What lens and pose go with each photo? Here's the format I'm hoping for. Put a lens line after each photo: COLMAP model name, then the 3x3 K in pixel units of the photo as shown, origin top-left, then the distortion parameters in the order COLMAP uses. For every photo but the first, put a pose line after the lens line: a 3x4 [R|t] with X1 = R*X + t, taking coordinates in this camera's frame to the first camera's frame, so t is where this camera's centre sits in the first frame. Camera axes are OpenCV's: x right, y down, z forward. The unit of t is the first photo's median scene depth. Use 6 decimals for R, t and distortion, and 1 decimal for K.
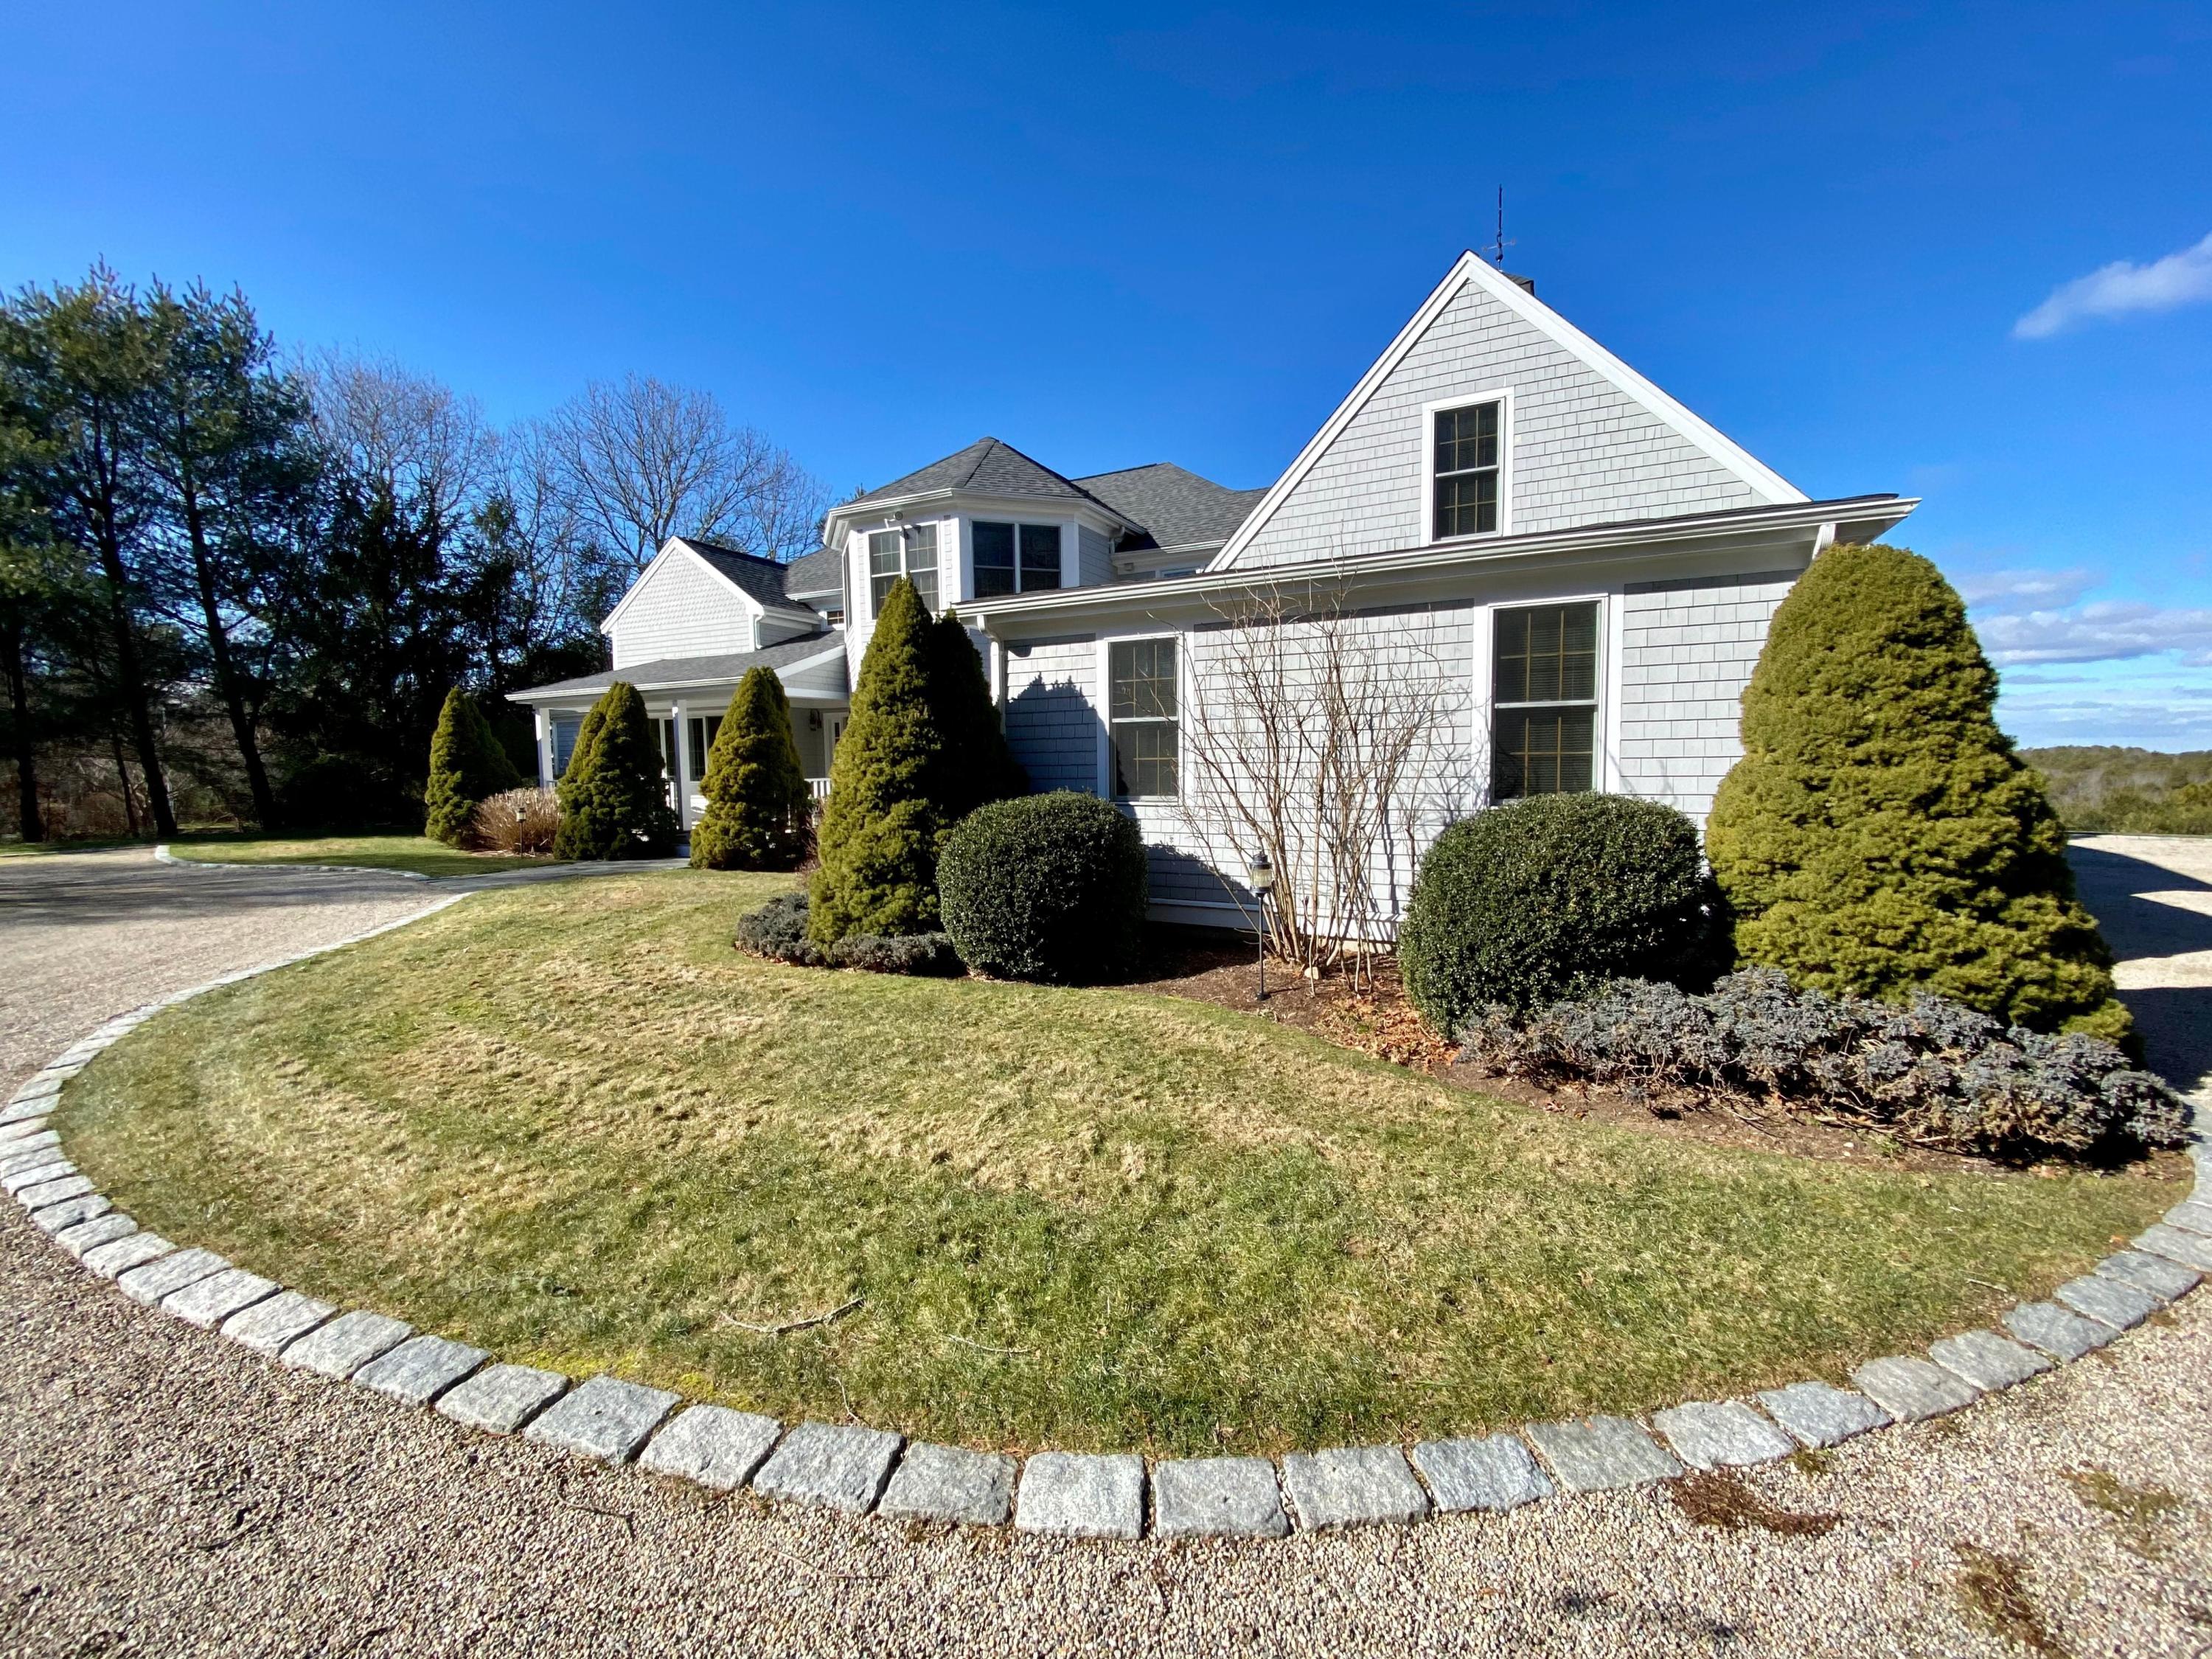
lens RADIAL K [[899.5, 0, 1121.4], [0, 899.5, 818.1], [0, 0, 1]] dist [0.023502, -0.021502]
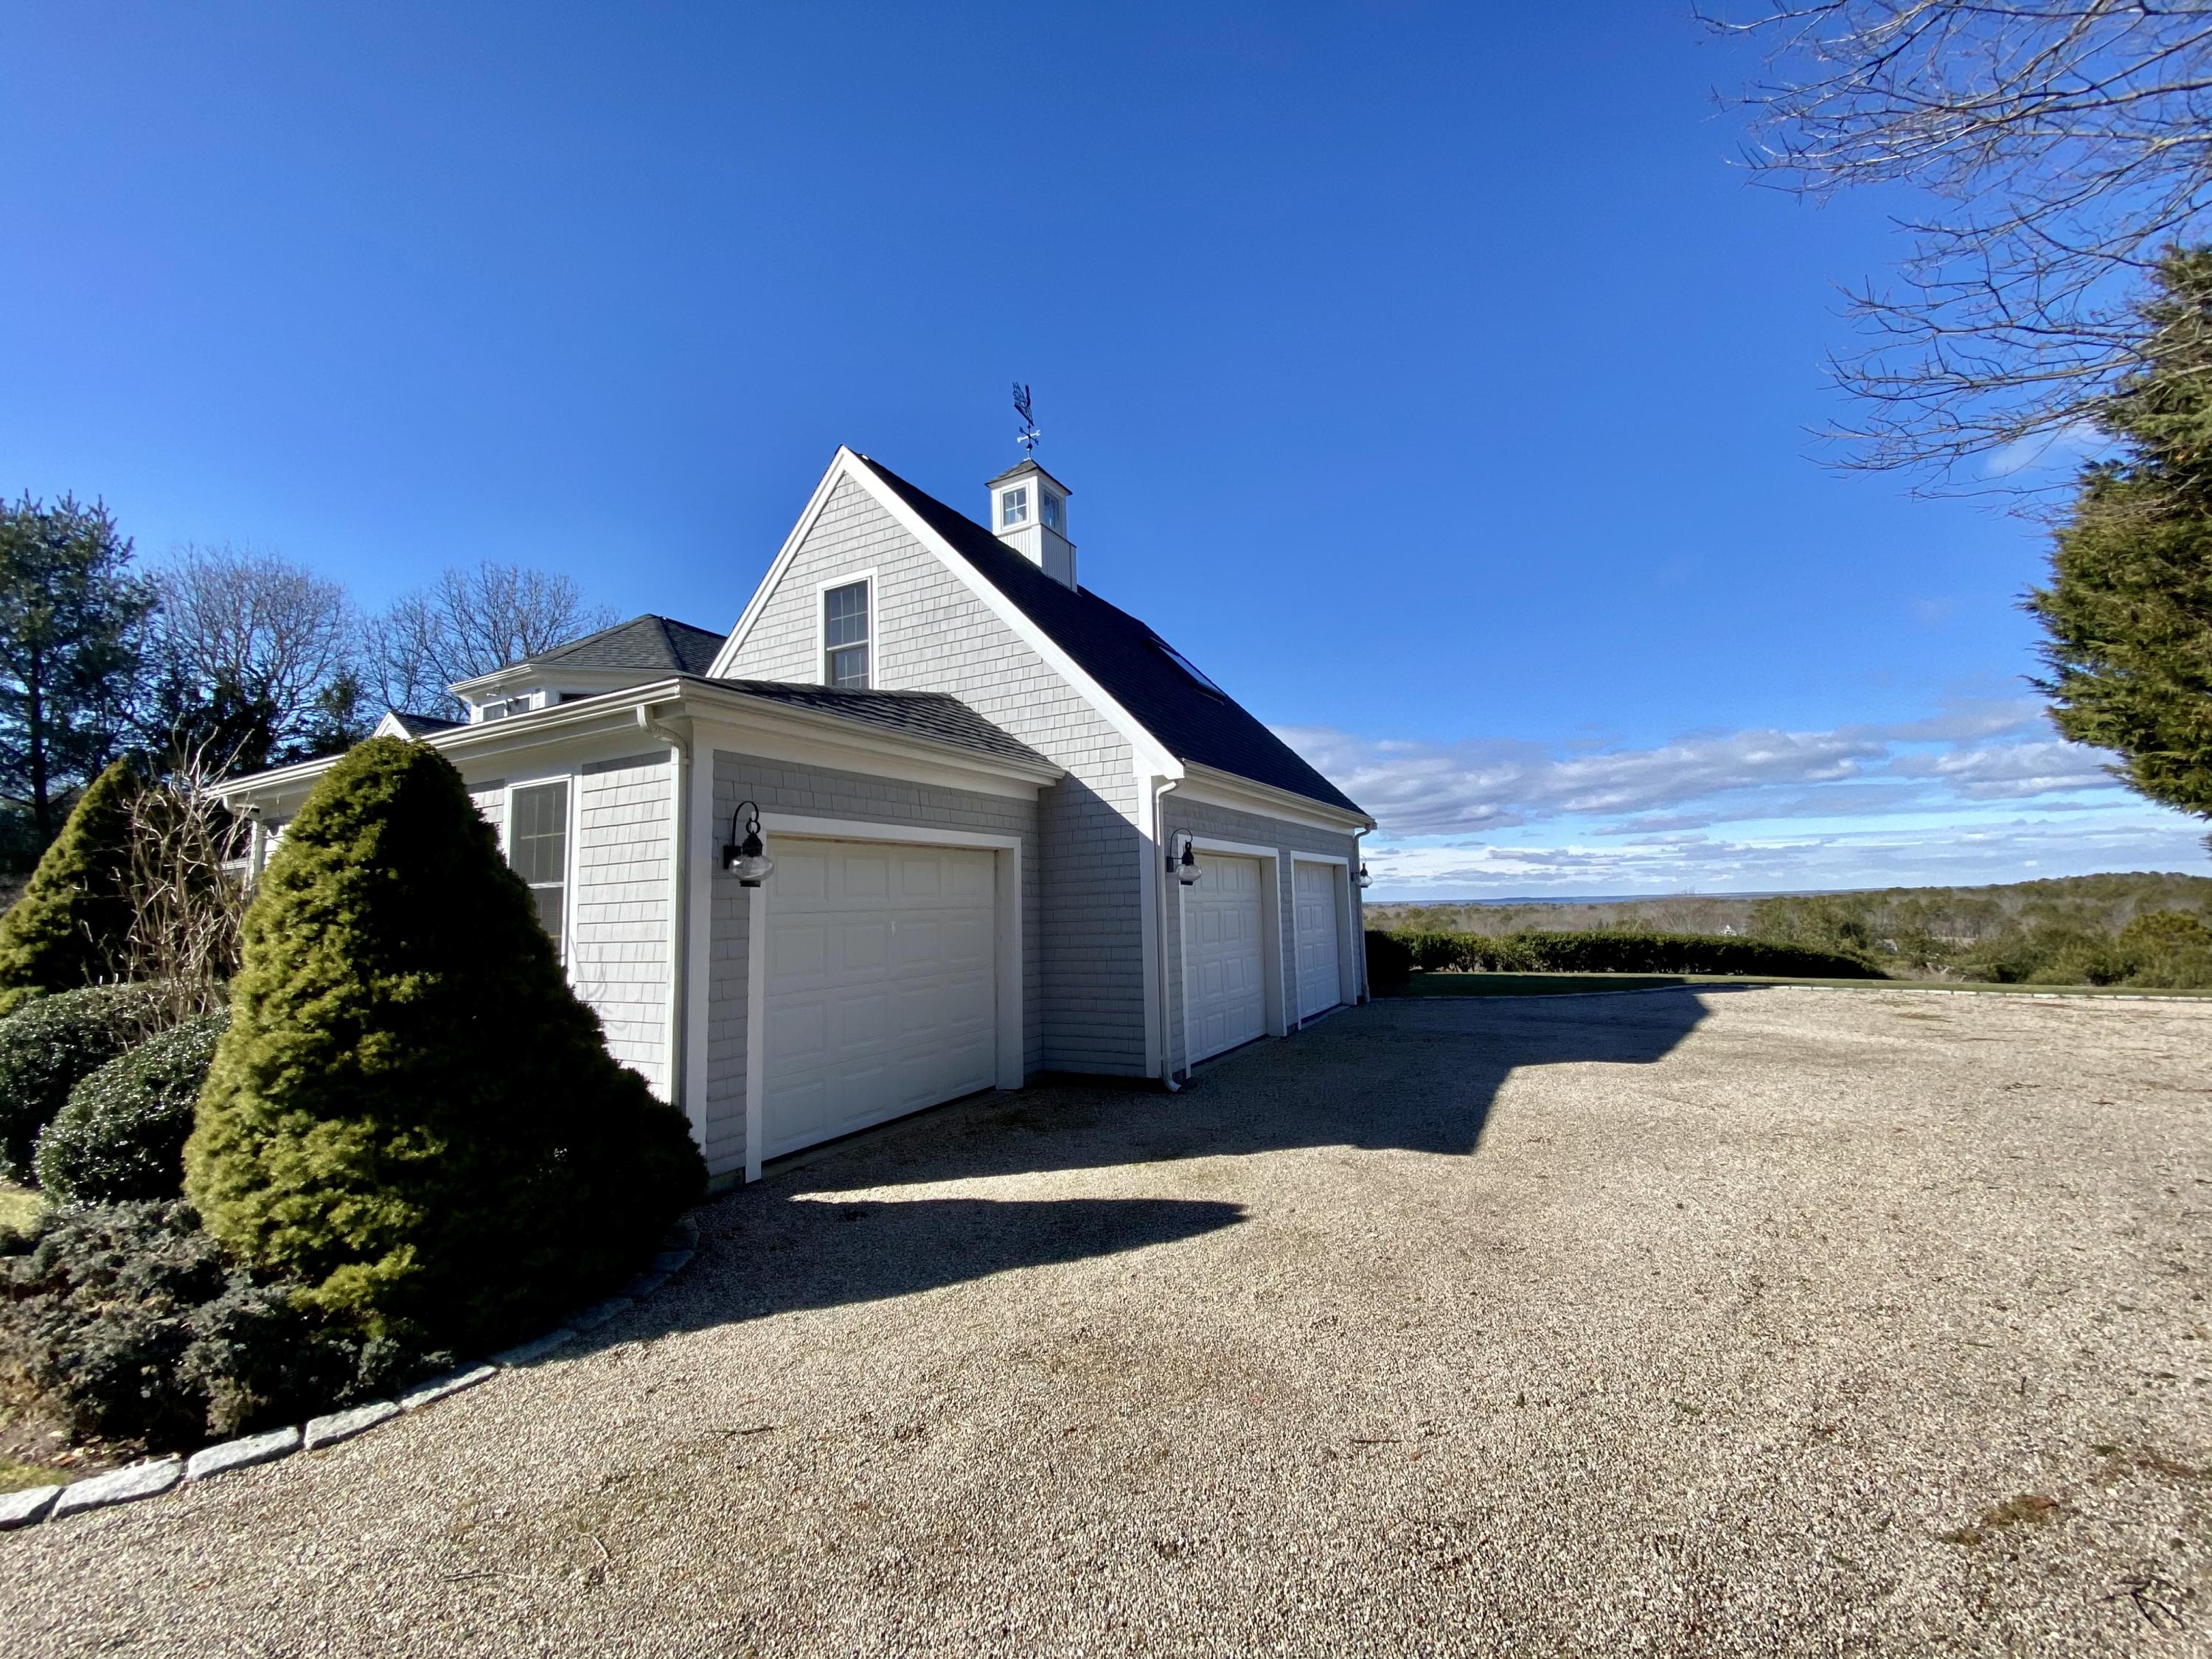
lens RADIAL K [[899.5, 0, 1121.4], [0, 899.5, 818.1], [0, 0, 1]] dist [0.023502, -0.021502]
pose [[0.999275, -0.019926, -0.032438, 0.729622], [0.014537, 0.987237, -0.158596, -0.022608], [0.035184, 0.158010, 0.986811, 0.032917]]
